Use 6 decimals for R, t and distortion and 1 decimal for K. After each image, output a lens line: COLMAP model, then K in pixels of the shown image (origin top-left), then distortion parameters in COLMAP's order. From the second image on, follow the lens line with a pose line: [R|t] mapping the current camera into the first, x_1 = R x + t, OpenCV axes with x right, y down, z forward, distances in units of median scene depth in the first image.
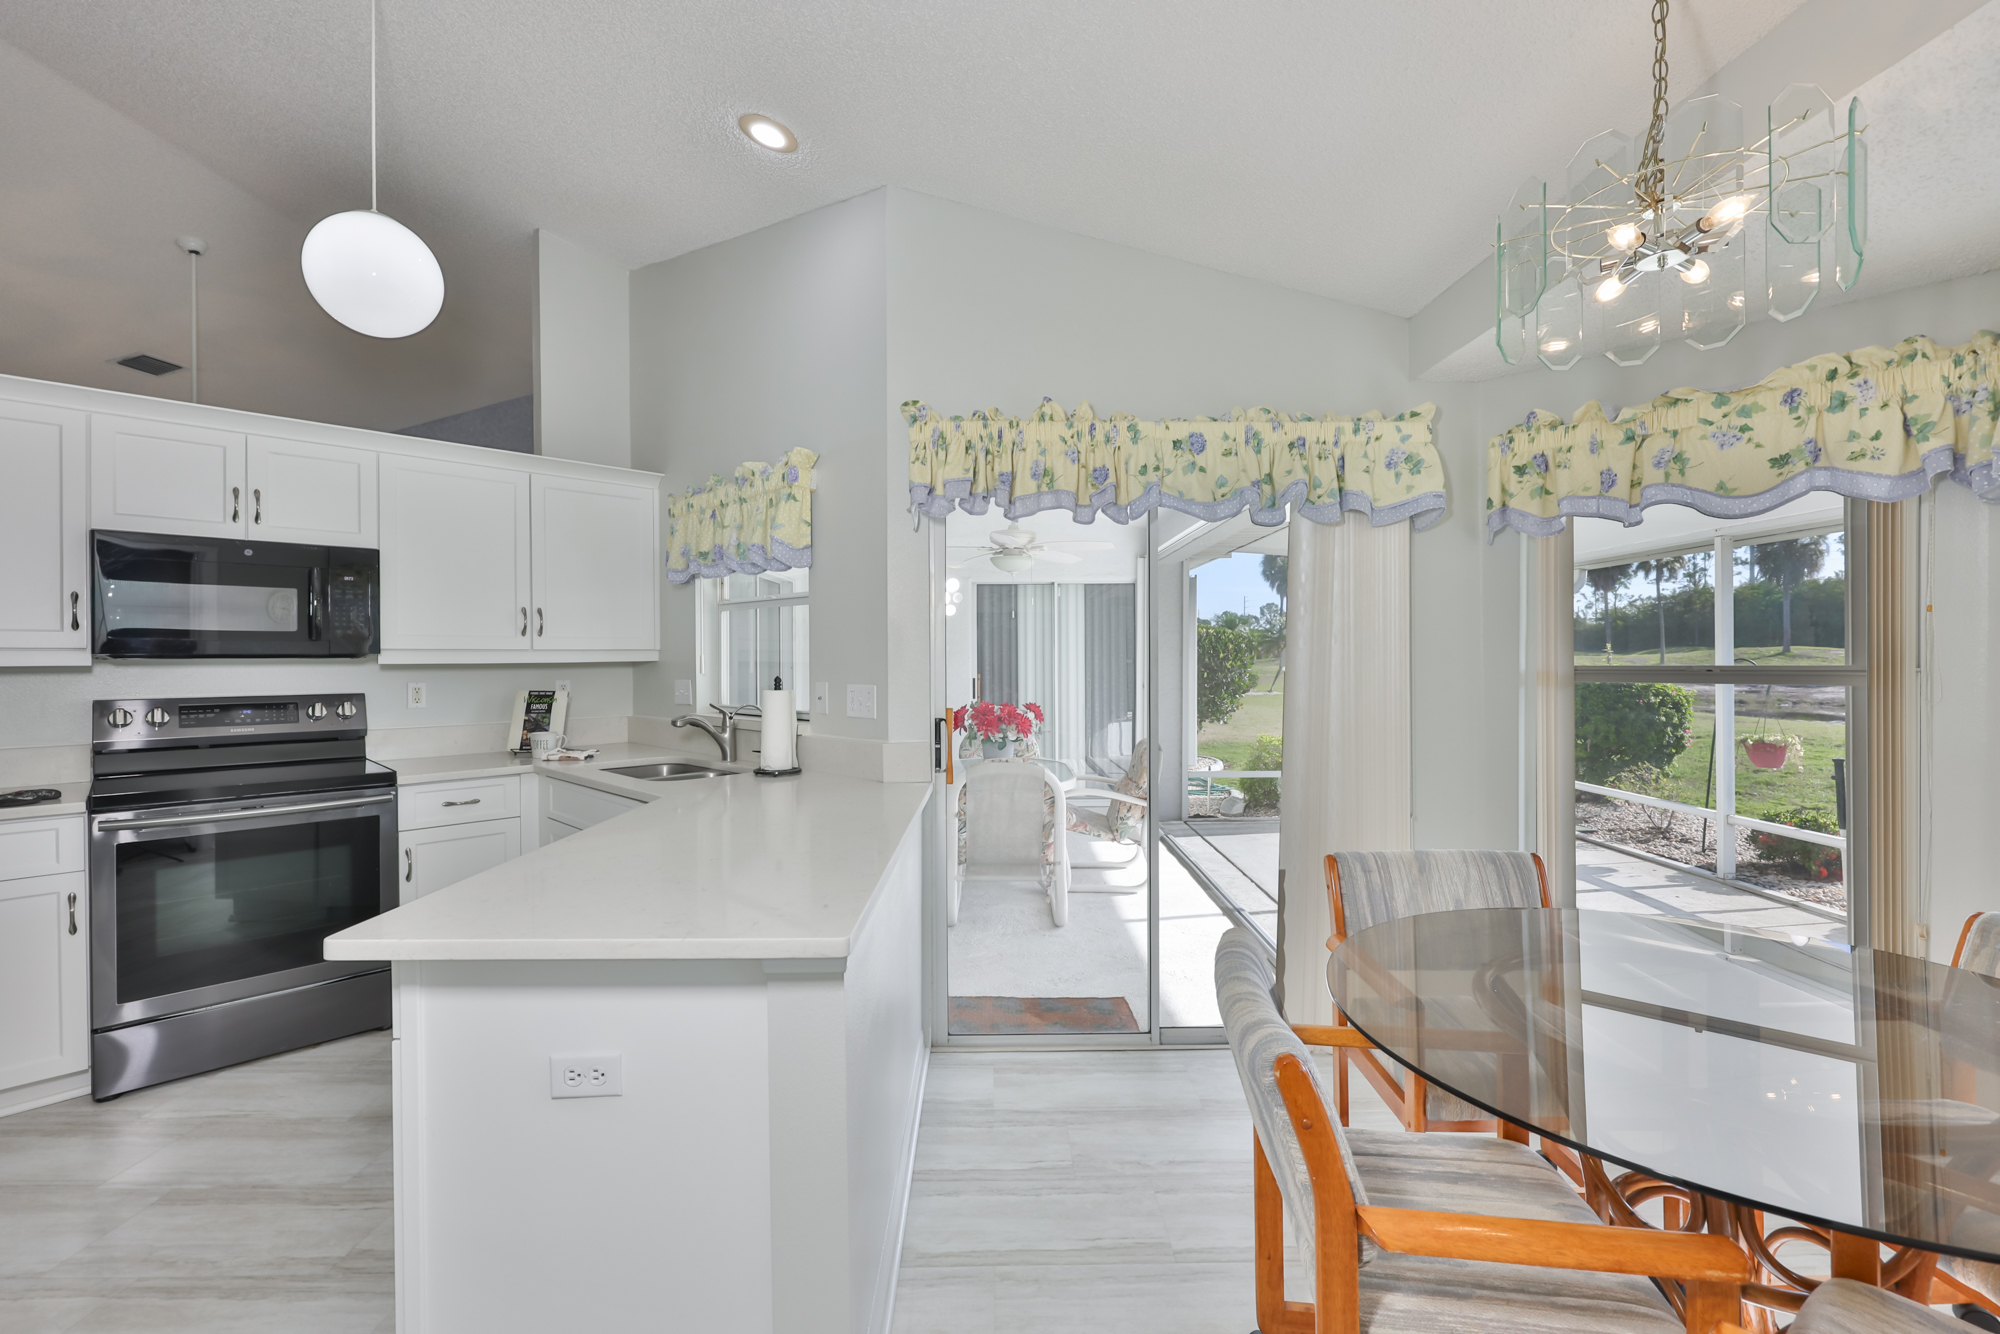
lens RADIAL K [[854.1, 0, 1001.6], [0, 854.1, 661.0], [0, 0, 1]] dist [-0.002247, 0.000200]
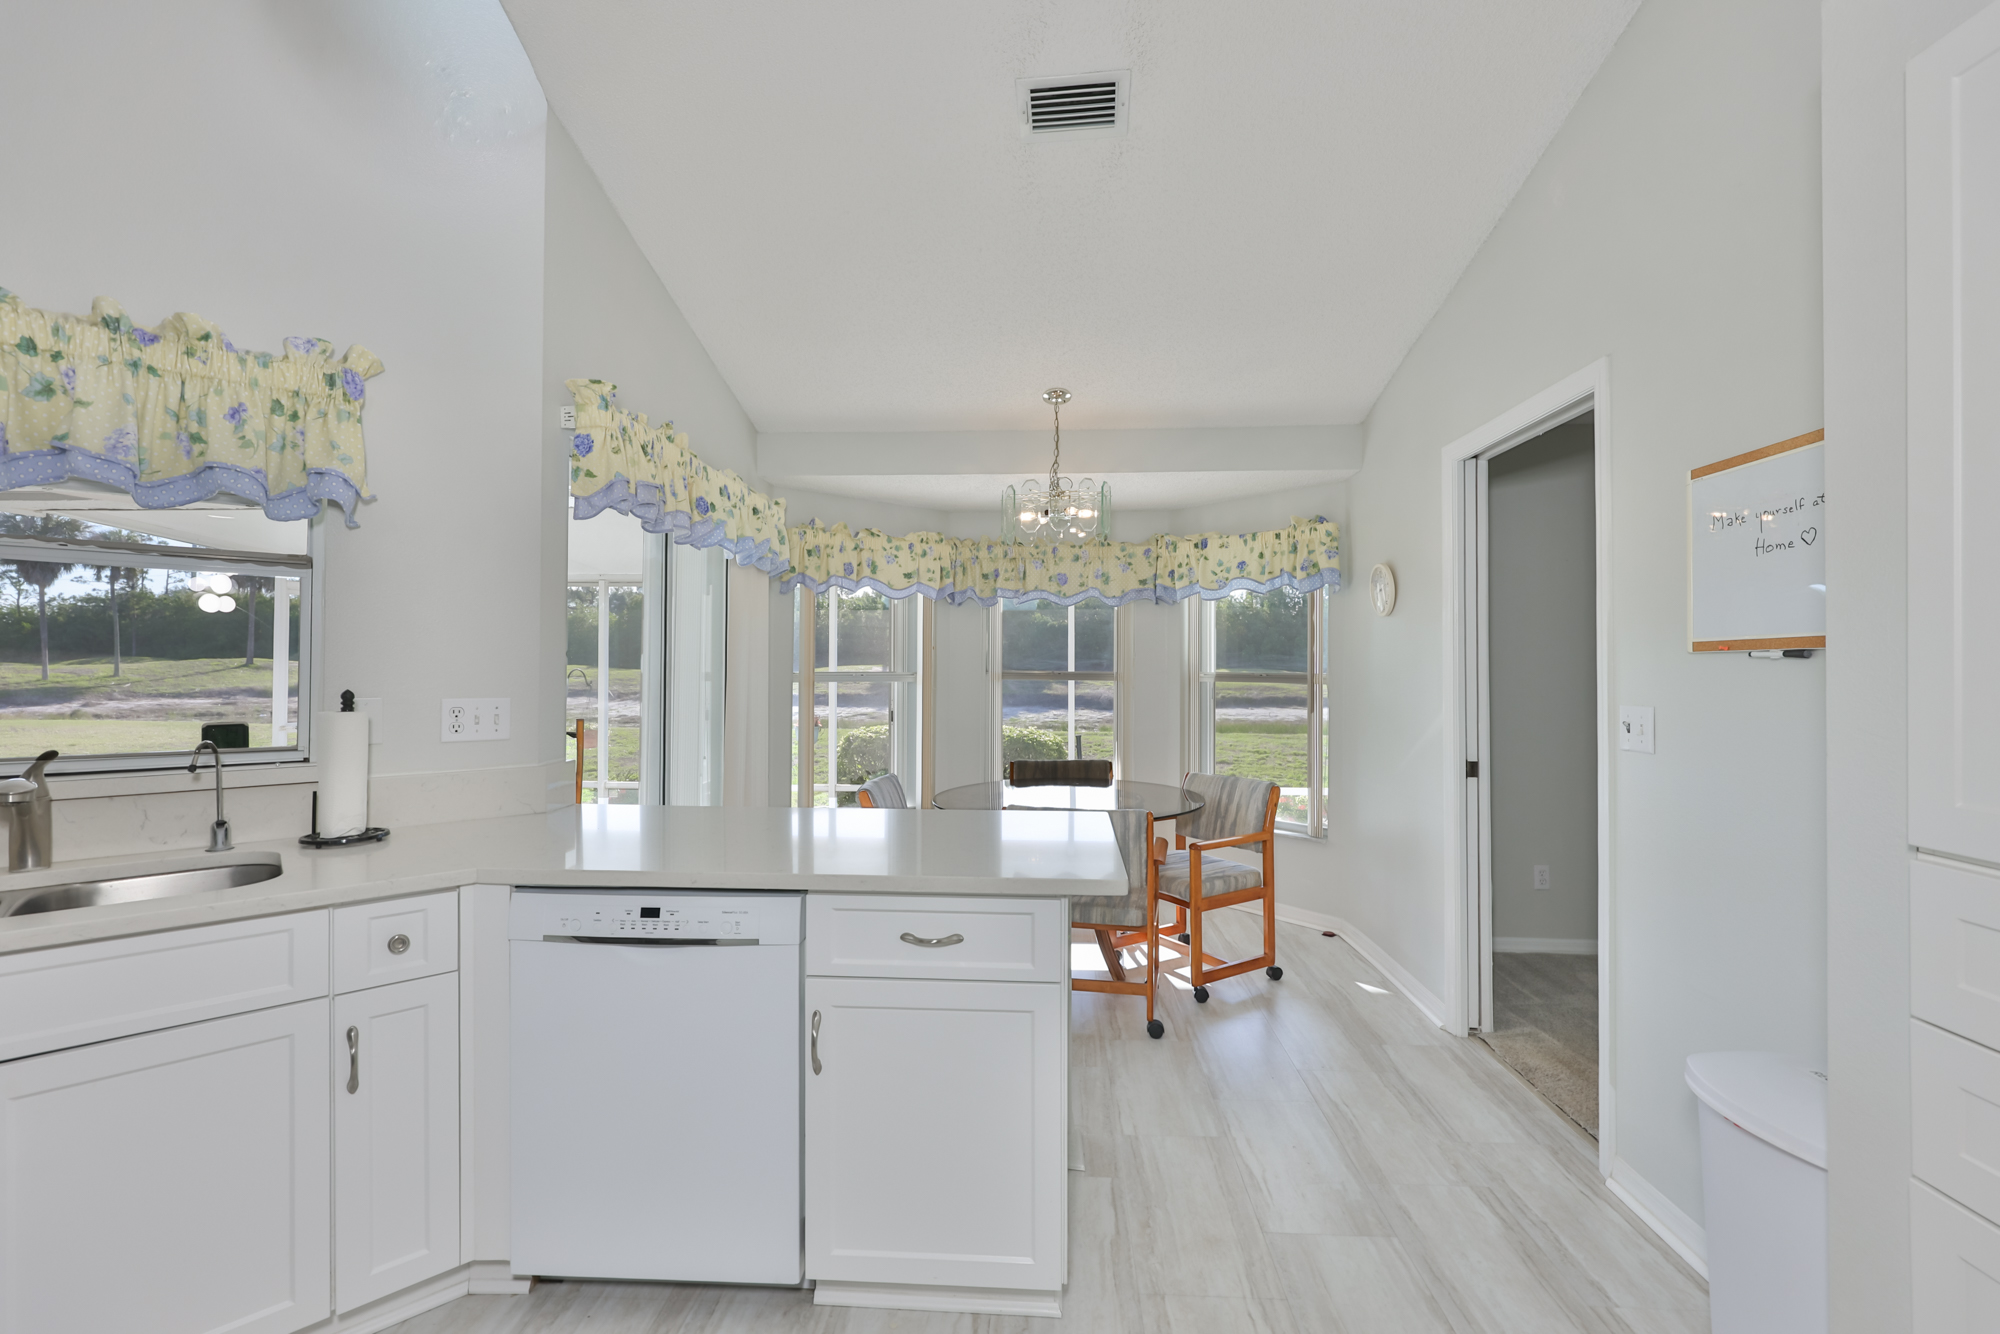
lens RADIAL K [[854.1, 0, 1001.6], [0, 854.1, 661.0], [0, 0, 1]] dist [-0.002247, 0.000200]
pose [[0.074763, 0.013867, 0.997105, -0.965981], [-0.000404, 0.999904, -0.013876, 0.005002], [-0.997201, 0.000634, 0.074761, 0.504313]]
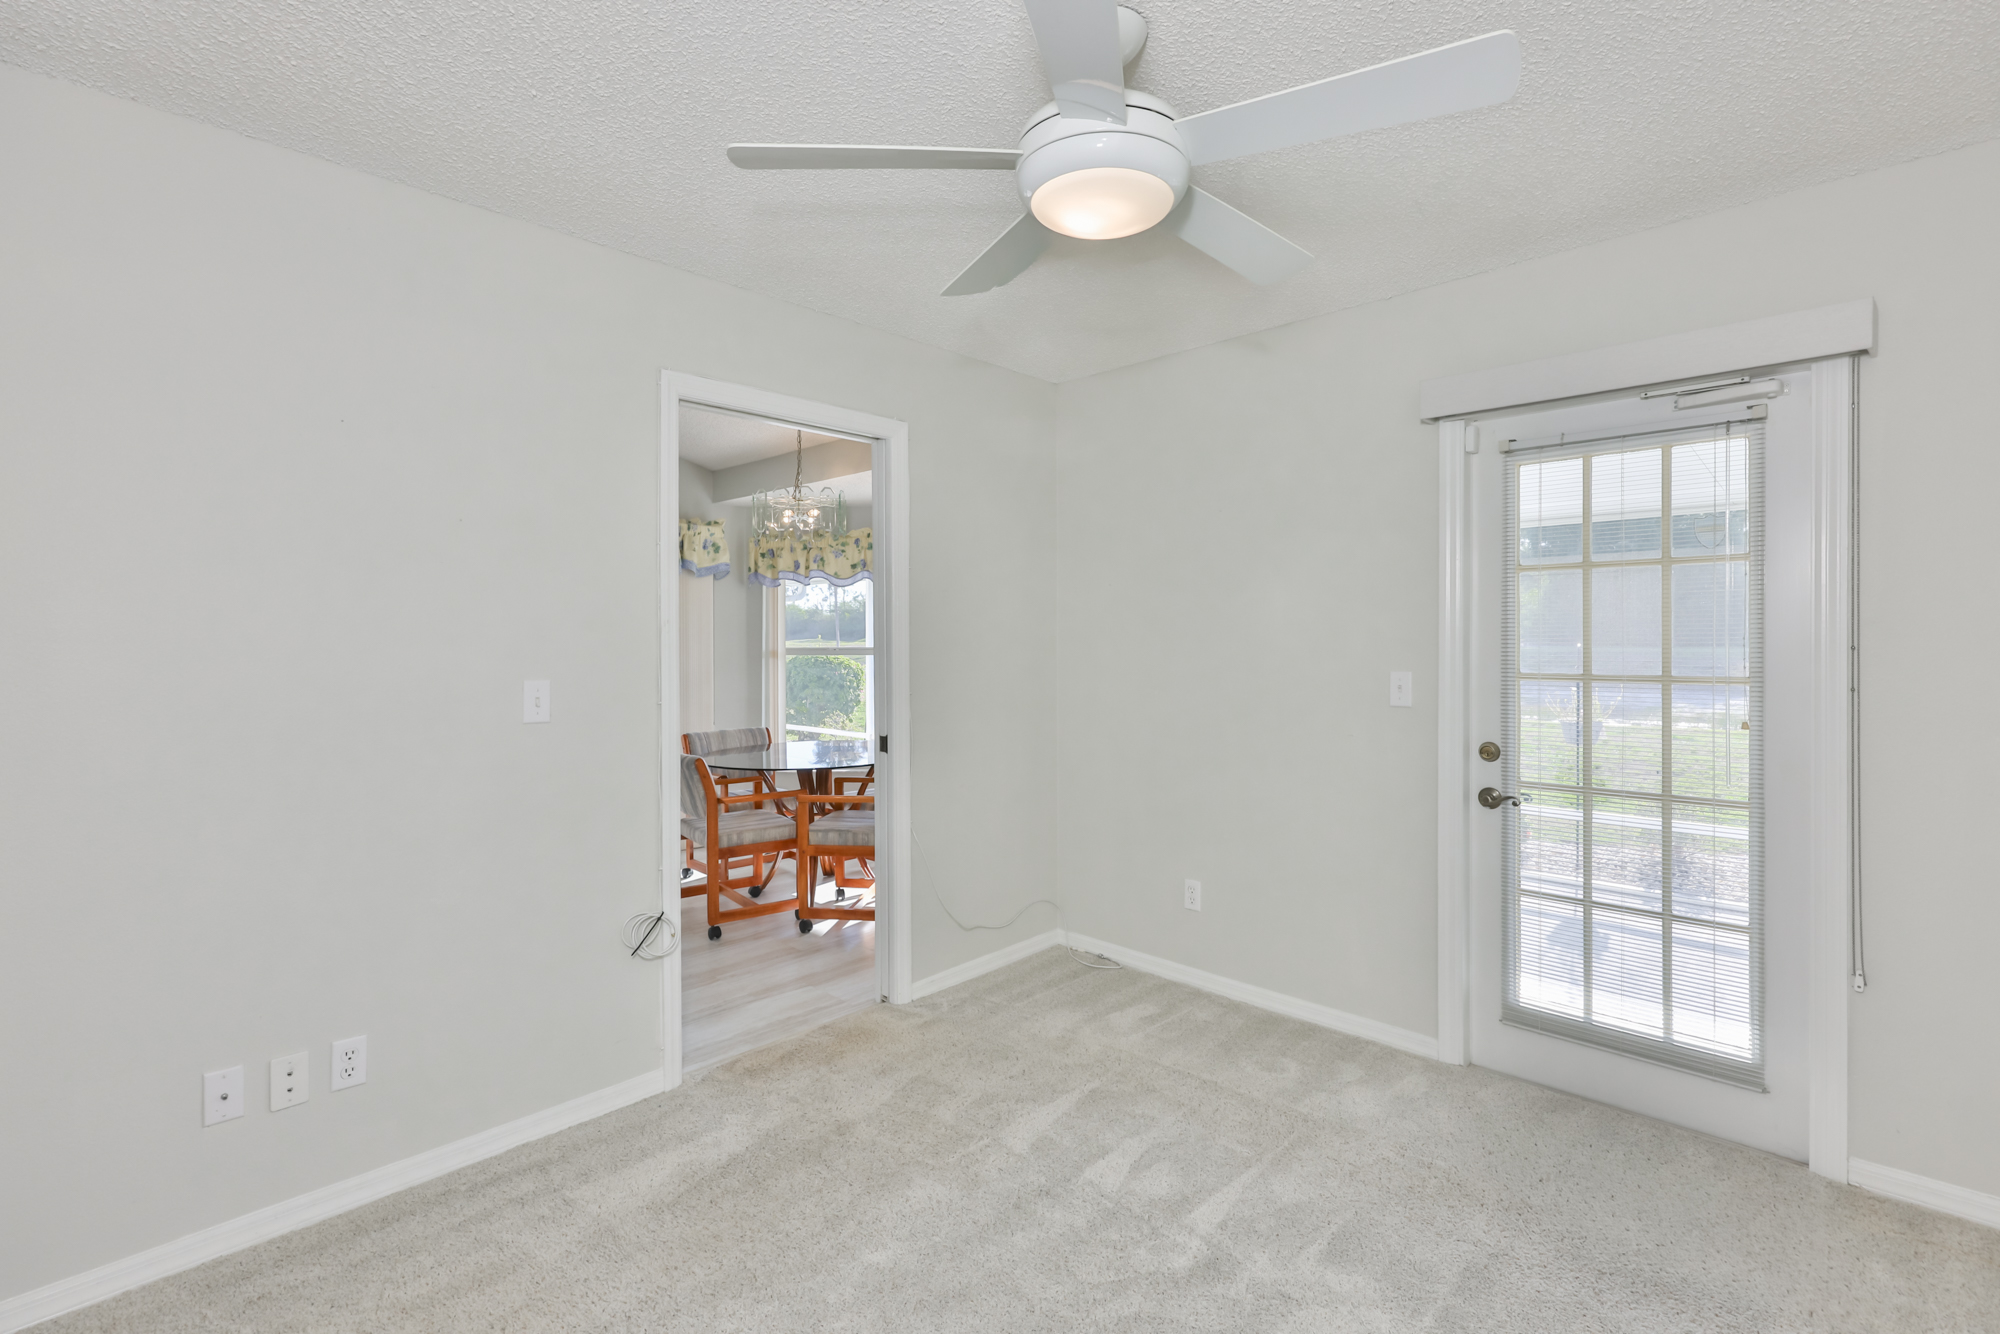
lens RADIAL K [[887.3, 0, 996.3], [0, 887.3, 646.1], [0, 0, 1]] dist [-0.002027, -0.000330]
pose [[0.701201, 0.000193, 0.712964, -0.545980], [0.001071, 0.999999, -0.001324, 0.004868], [-0.712963, 0.001692, 0.701200, -0.940858]]
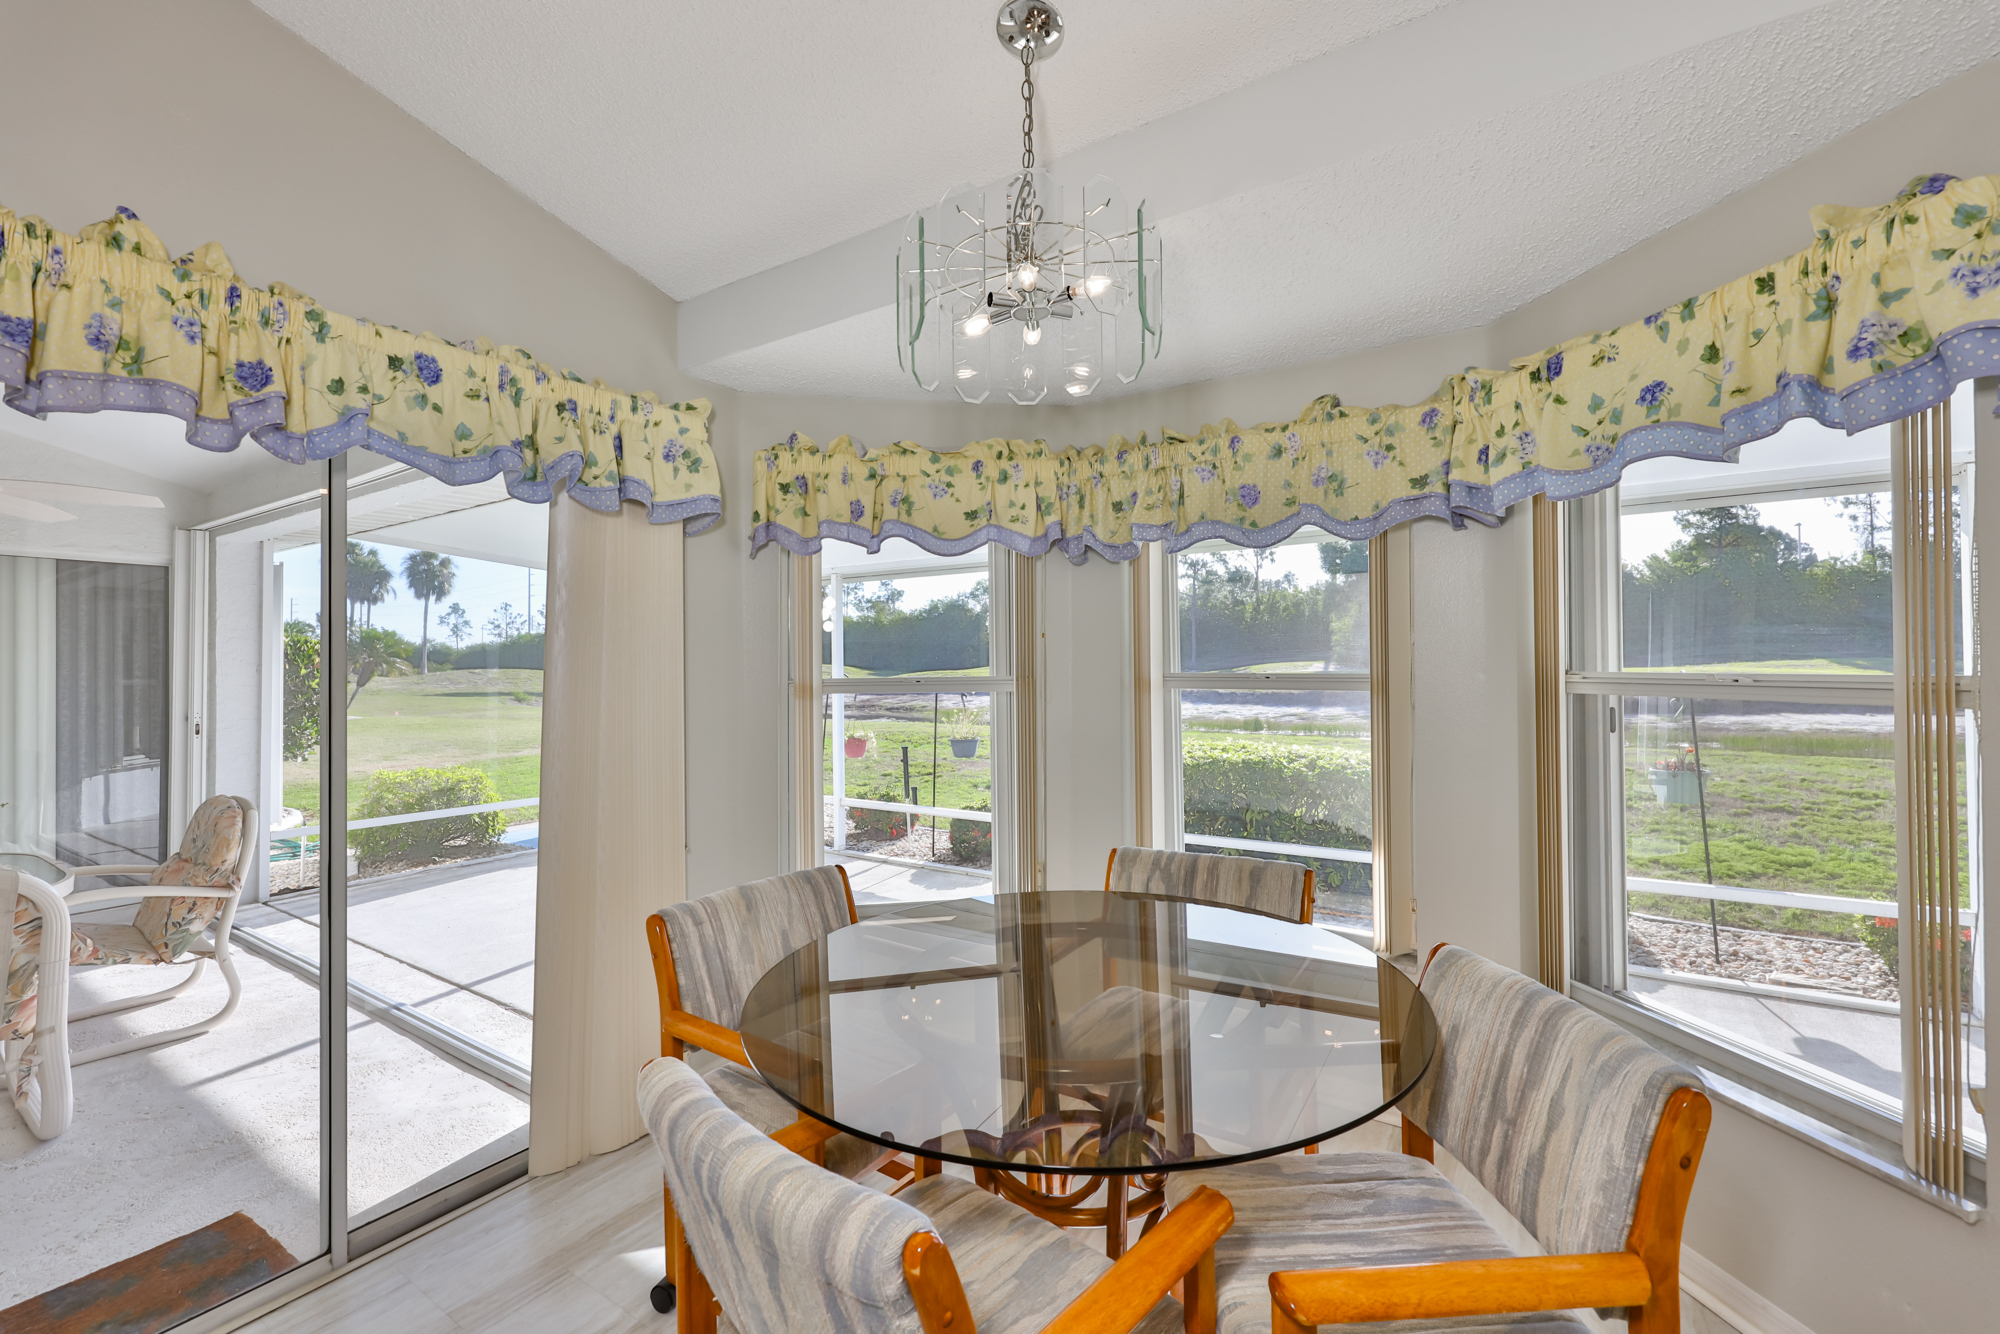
lens RADIAL K [[847.3, 0, 999.8], [0, 847.3, 660.2], [0, 0, 1]] dist [-0.000298, 0.000103]
pose [[0.558365, 0.006771, 0.829568, -0.084984], [0.009501, 0.999849, -0.014556, -0.000887], [-0.829541, 0.016009, 0.558216, 0.221174]]
